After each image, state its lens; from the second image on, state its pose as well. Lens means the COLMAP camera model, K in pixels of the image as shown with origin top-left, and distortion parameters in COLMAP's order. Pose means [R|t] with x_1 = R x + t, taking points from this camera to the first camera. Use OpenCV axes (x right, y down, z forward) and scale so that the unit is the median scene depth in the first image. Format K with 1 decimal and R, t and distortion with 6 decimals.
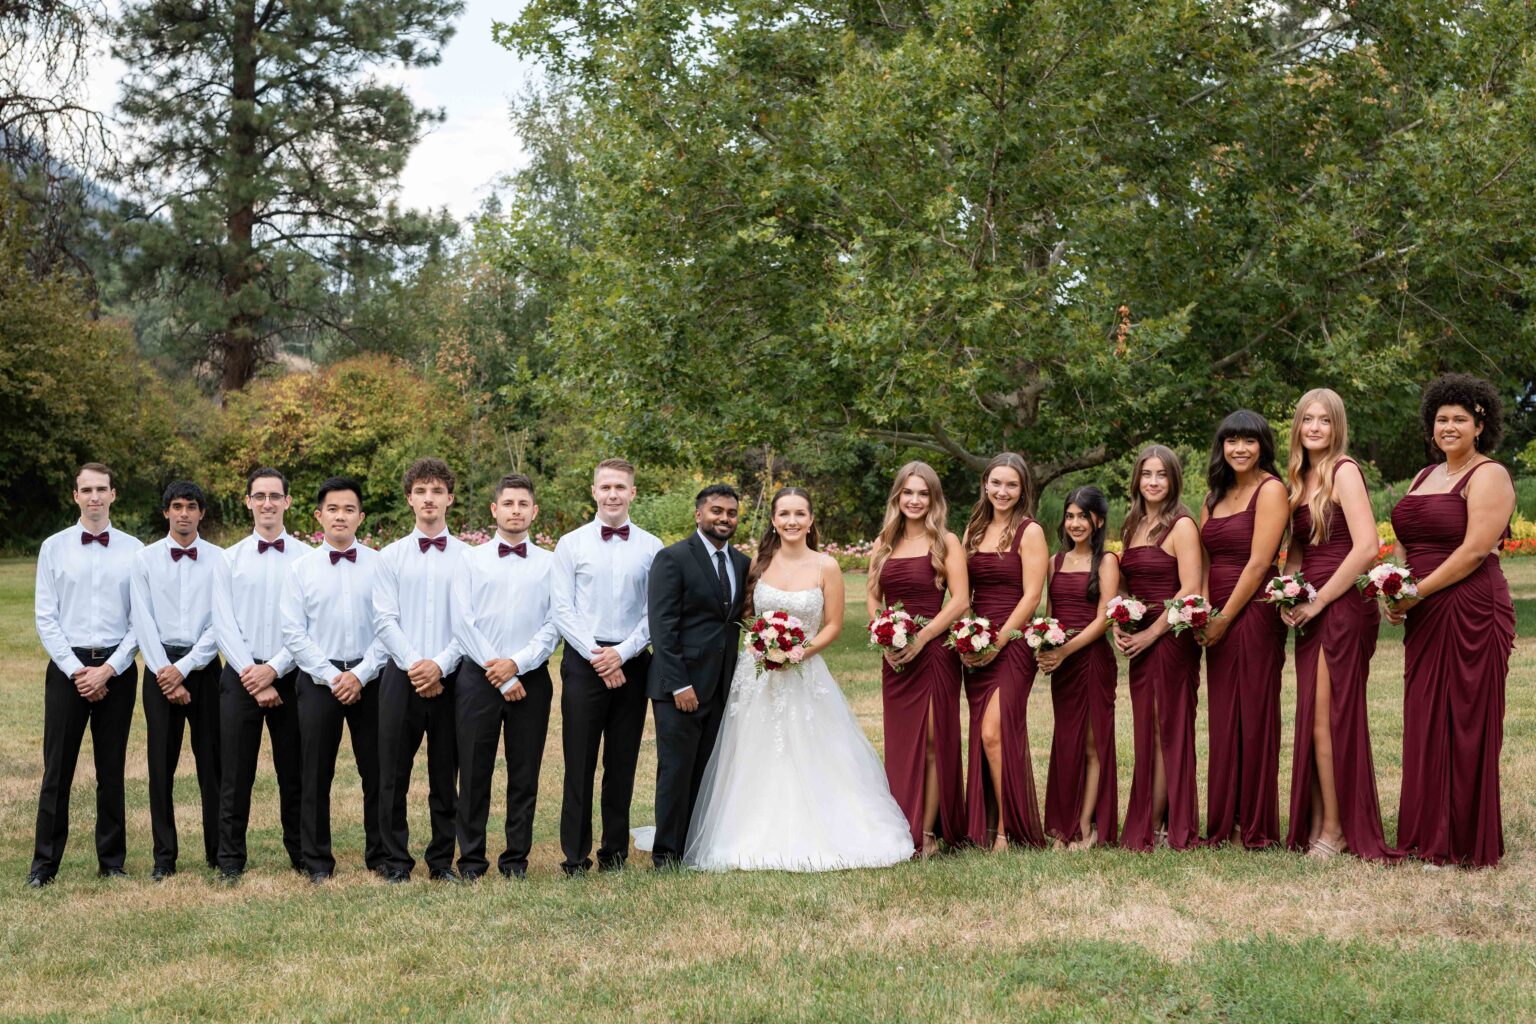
lens RADIAL K [[2337.6, 0, 768.0], [0, 2337.6, 512.0], [0, 0, 1]] dist [-0.004544, 0.062658]
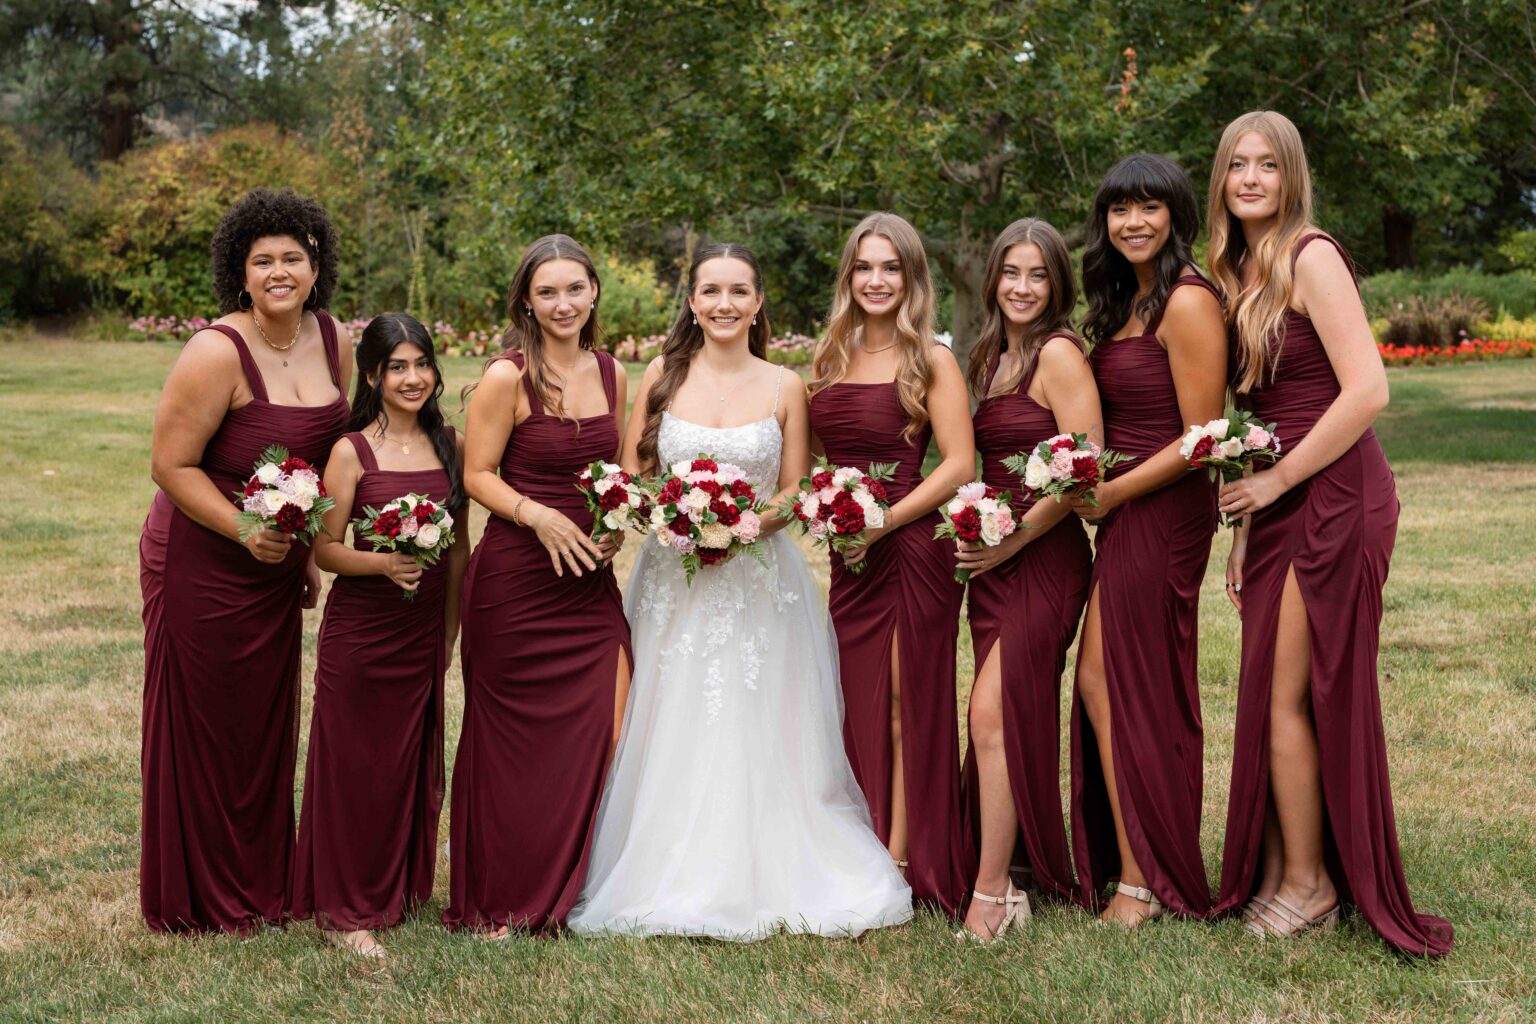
lens RADIAL K [[2337.6, 0, 768.0], [0, 2337.6, 512.0], [0, 0, 1]] dist [-0.004544, 0.062658]
pose [[0.999371, 0.008551, 0.034411, 0.001107], [-0.011593, 0.995947, 0.089187, 0.000425], [-0.033509, -0.089530, 0.995420, 0.165187]]
